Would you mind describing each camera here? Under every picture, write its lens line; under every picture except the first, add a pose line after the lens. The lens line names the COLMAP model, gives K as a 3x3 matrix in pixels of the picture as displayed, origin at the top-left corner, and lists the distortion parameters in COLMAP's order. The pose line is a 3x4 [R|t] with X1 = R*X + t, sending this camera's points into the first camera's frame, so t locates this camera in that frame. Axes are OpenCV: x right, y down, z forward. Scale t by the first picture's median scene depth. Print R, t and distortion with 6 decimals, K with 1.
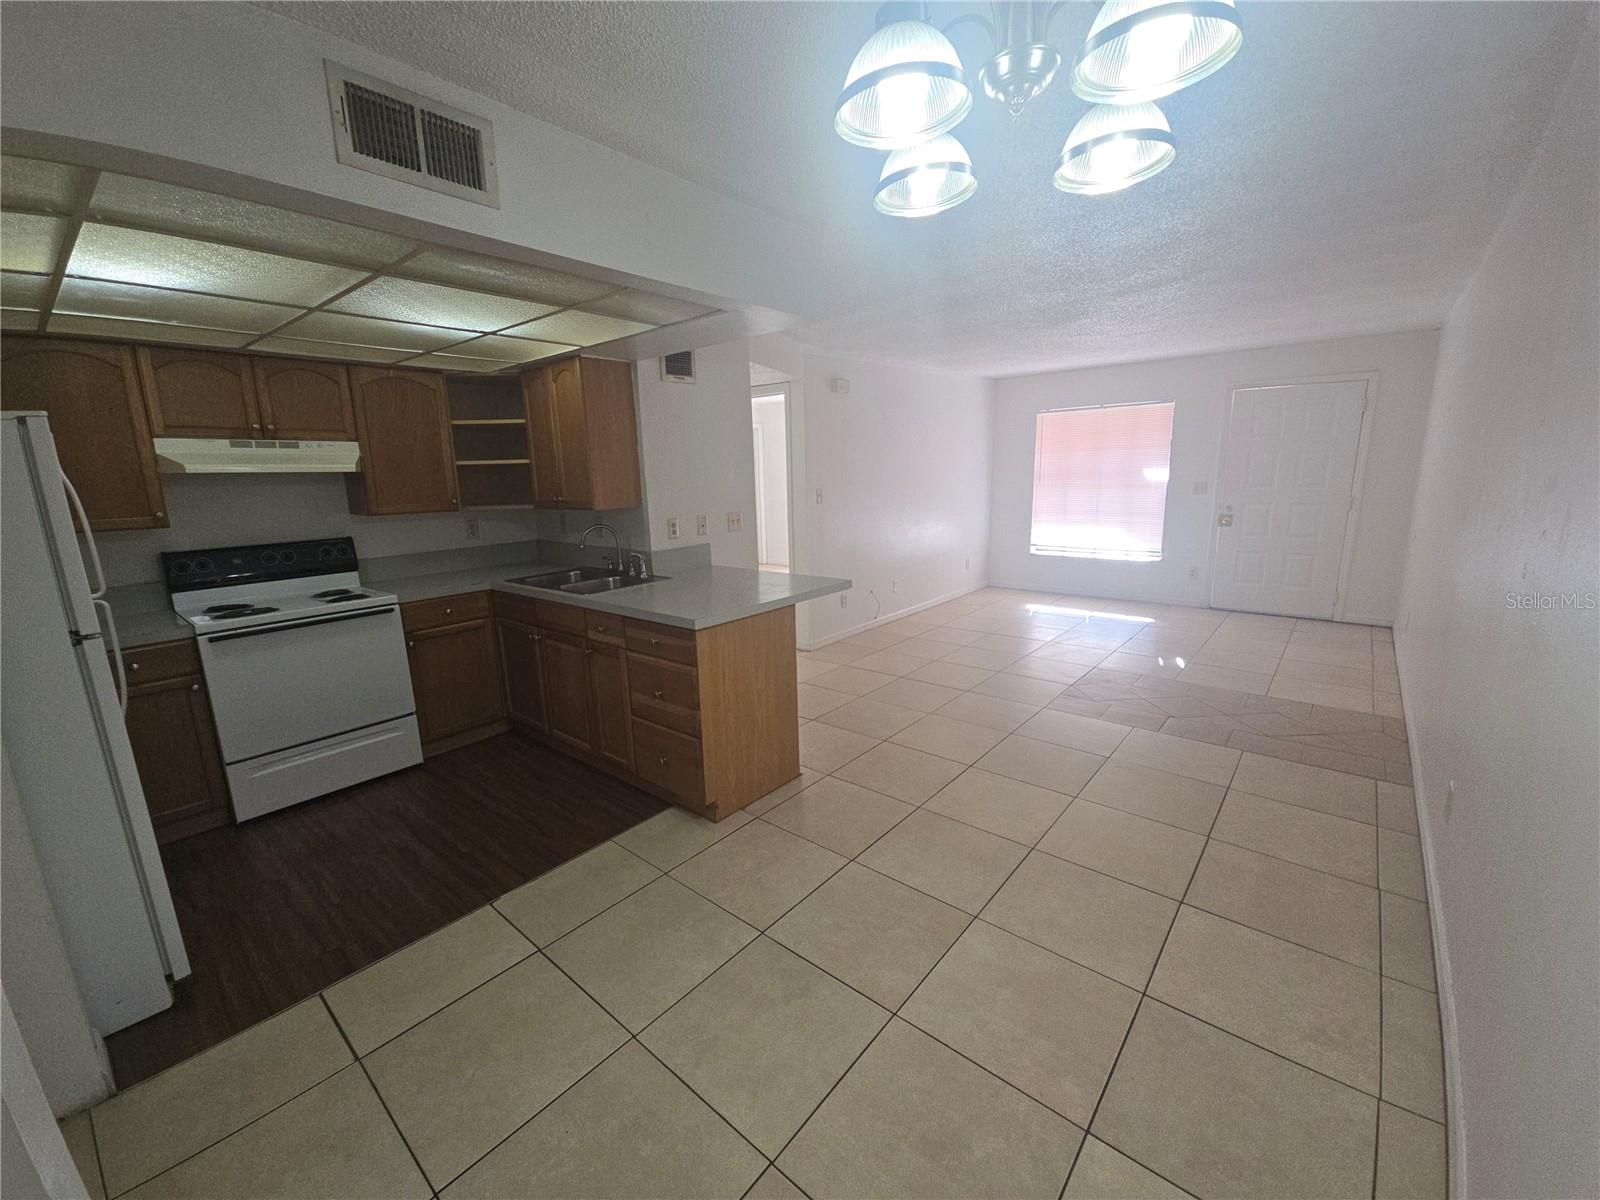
lens RADIAL K [[651.5, 0, 792.5], [0, 651.5, 599.2], [0, 0, 1]] dist [-0.000474, -0.000816]
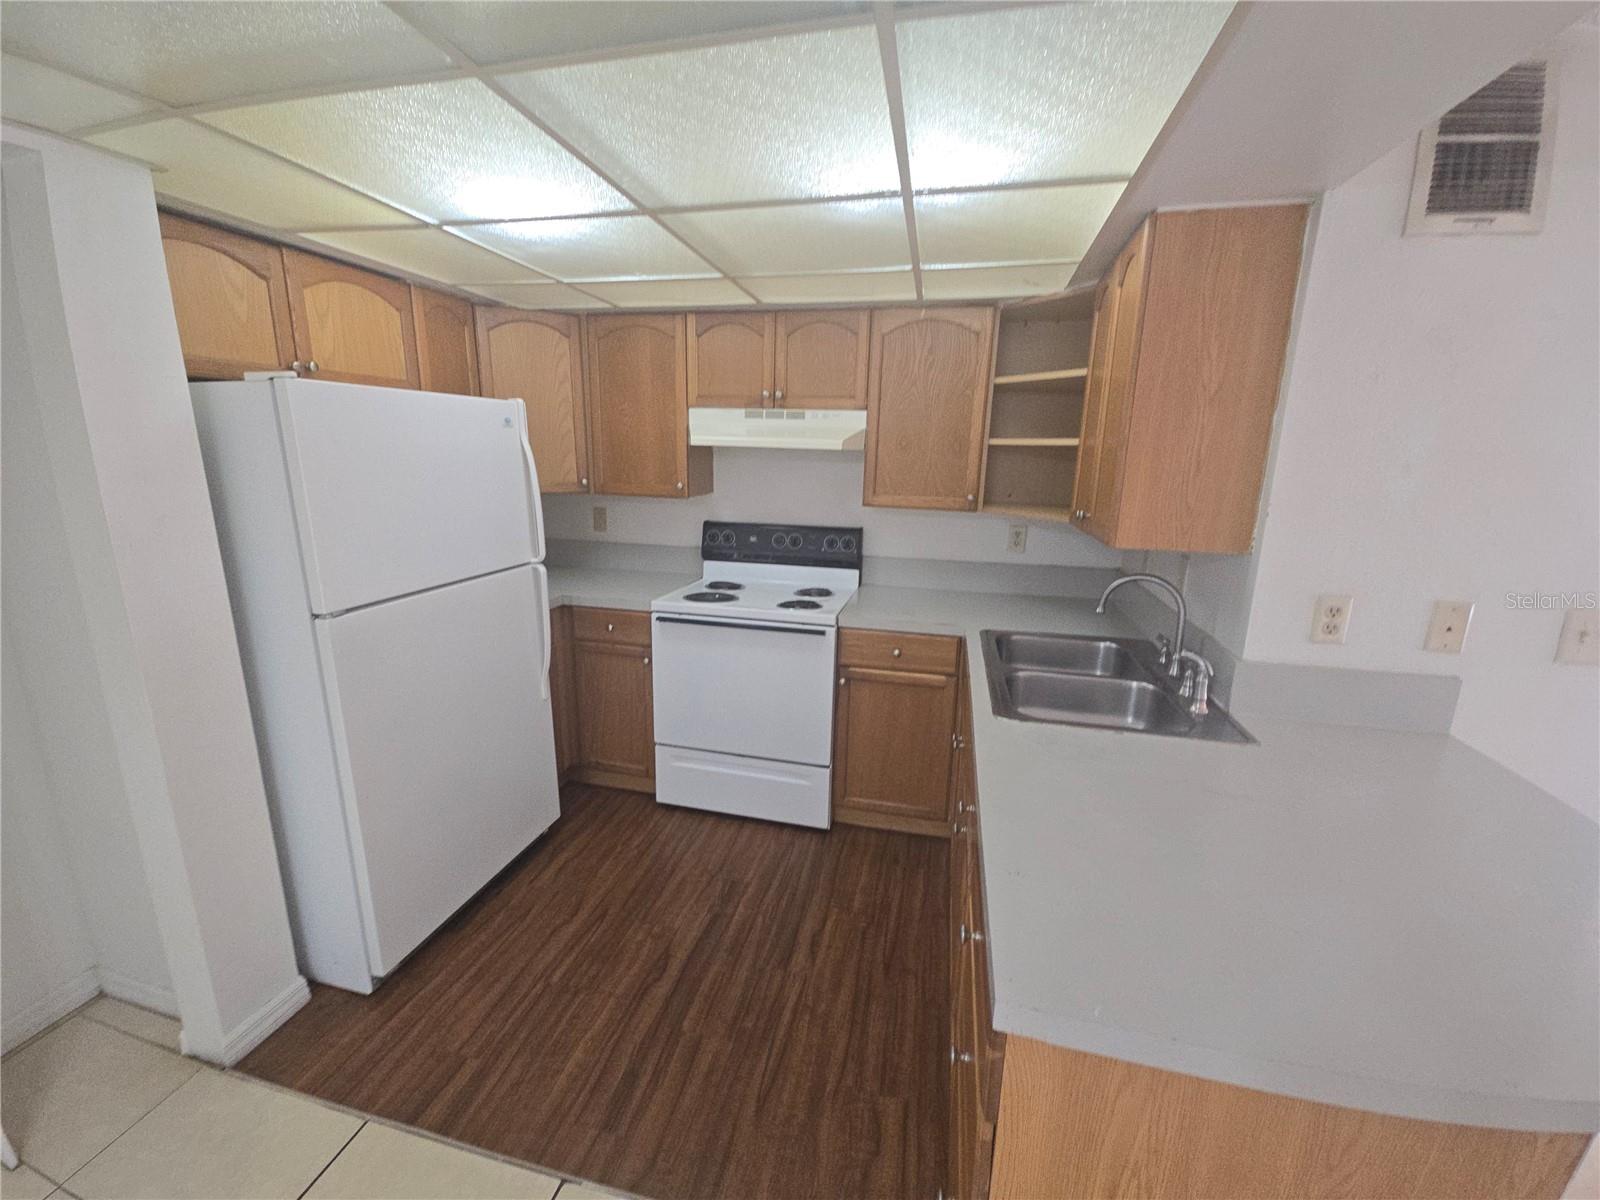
lens RADIAL K [[651.5, 0, 795.6], [0, 651.5, 597.4], [0, 0, 1]] dist [-0.000474, -0.000816]
pose [[0.438226, 0.233372, -0.868041, 0.019962], [-0.207583, 0.965879, 0.154879, -0.130433], [0.874567, 0.112319, 0.471717, 0.589887]]
